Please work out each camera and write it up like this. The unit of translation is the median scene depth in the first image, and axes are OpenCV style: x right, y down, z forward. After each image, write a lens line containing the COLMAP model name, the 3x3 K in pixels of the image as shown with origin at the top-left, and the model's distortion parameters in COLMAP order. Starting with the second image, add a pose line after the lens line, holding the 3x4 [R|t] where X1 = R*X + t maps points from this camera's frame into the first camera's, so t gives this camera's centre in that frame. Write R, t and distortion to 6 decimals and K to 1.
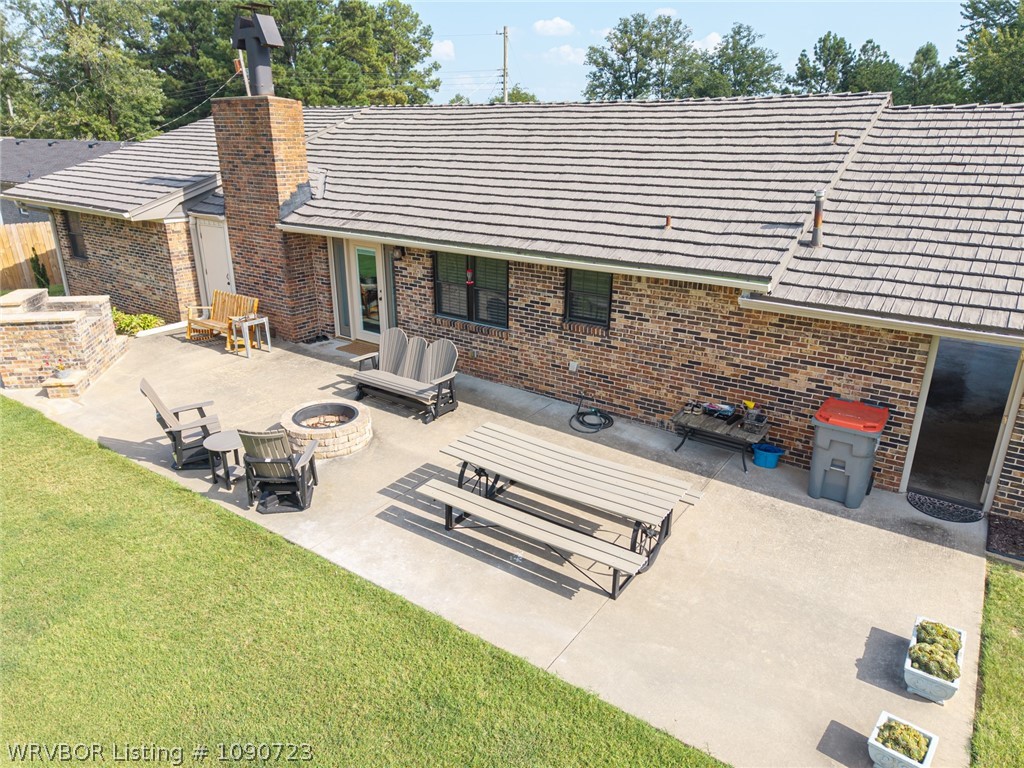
lens RADIAL K [[681.1, 0, 510.7], [0, 681.1, 387.3], [0, 0, 1]] dist [0.040540, -0.039719]
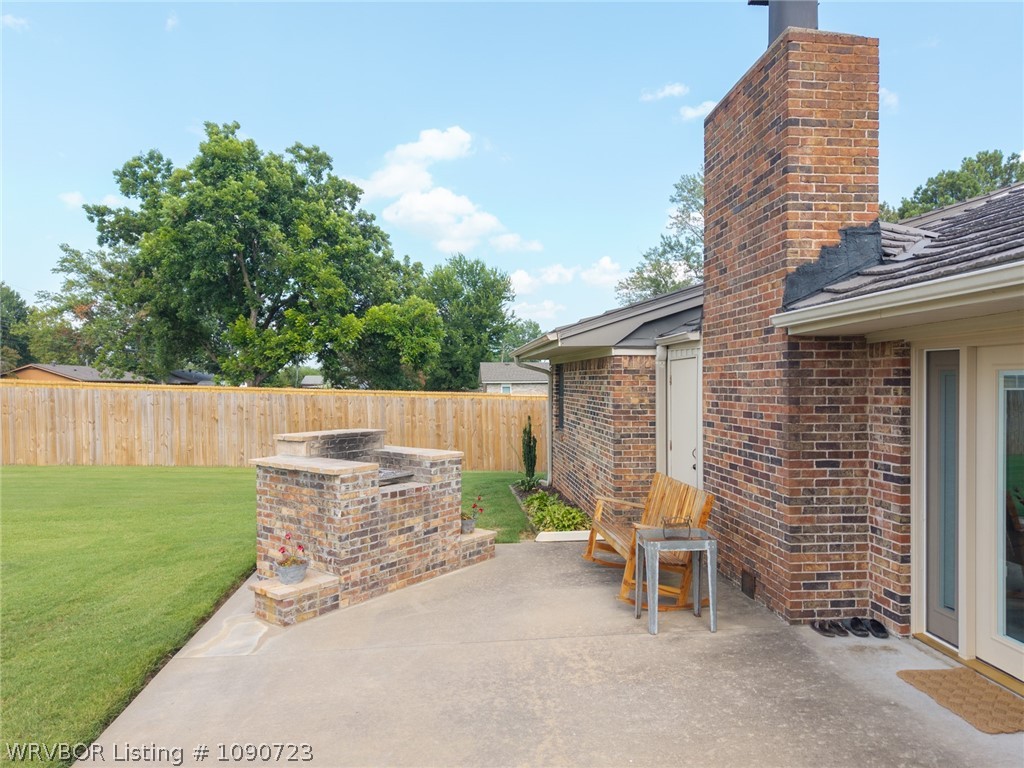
lens RADIAL K [[678.3, 0, 511.8], [0, 678.3, 386.5], [0, 0, 1]] dist [0.057045, -0.071379]
pose [[0.647764, -0.007101, -0.761808, -0.141066], [-0.255509, 0.940016, -0.226021, -0.071560], [0.717716, 0.341057, 0.607094, 0.697506]]
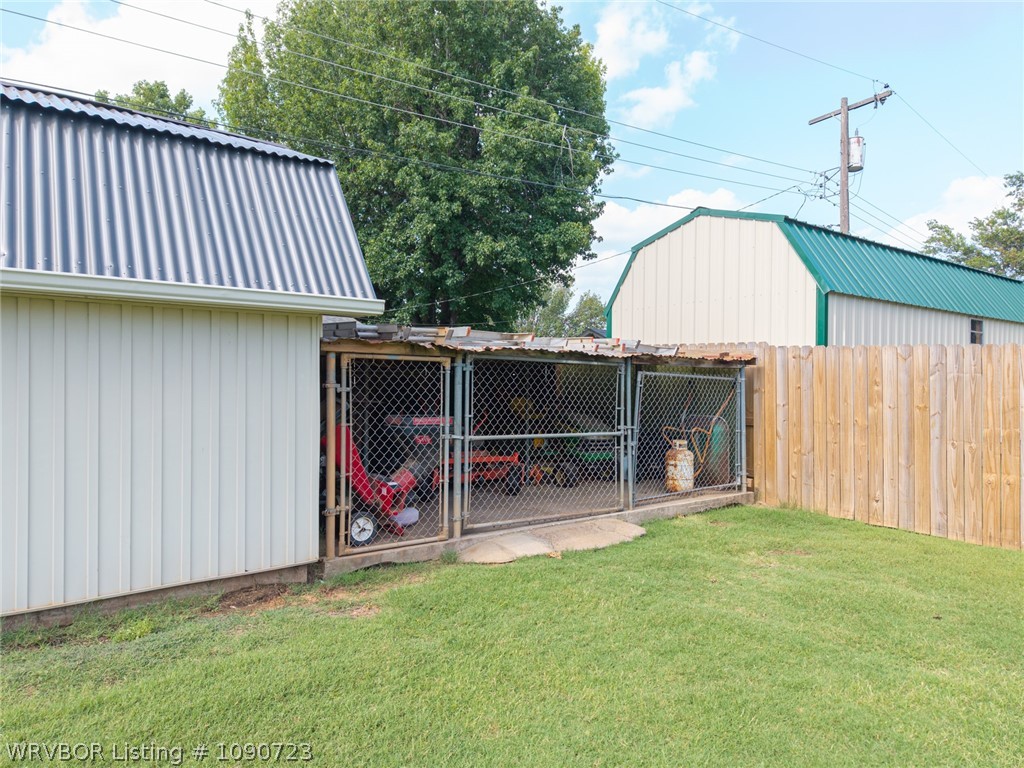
lens RADIAL K [[687.1, 0, 511.6], [0, 687.1, 379.8], [0, 0, 1]] dist [0.009442, 0.005008]
pose [[-0.292040, -0.017020, -0.956255, -1.640938], [-0.331444, 0.939684, 0.084498, 0.182679], [0.897139, 0.341621, -0.280066, 0.001634]]
